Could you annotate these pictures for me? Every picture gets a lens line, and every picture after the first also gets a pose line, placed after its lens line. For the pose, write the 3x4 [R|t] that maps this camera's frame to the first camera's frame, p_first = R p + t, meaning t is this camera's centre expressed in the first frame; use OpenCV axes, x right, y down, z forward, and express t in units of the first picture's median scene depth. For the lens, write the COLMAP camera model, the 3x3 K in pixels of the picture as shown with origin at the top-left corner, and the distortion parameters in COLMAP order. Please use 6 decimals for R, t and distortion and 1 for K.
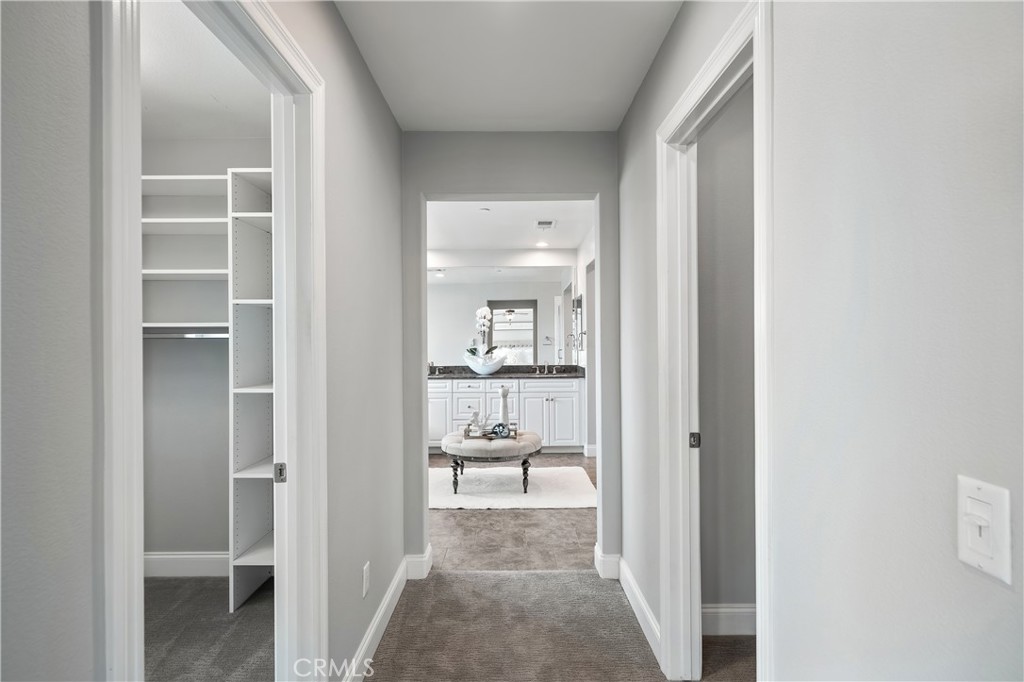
lens RADIAL K [[517.3, 0, 511.9], [0, 517.3, 343.1], [0, 0, 1]] dist [0.001254, 0.000842]
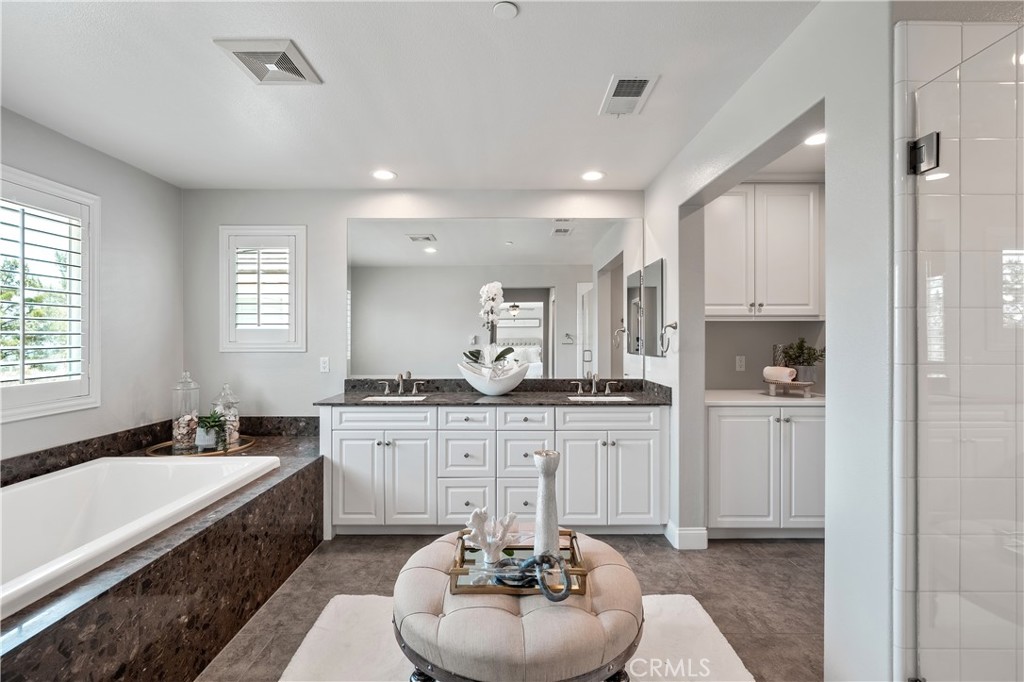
lens RADIAL K [[456.0, 0, 508.5], [0, 456.0, 344.2], [0, 0, 1]] dist [0.003120, -0.000594]
pose [[0.999968, 0.007939, 0.000630, -0.036431], [-0.007944, 0.999938, 0.007853, -0.002609], [-0.000568, -0.007858, 0.999969, 0.483222]]
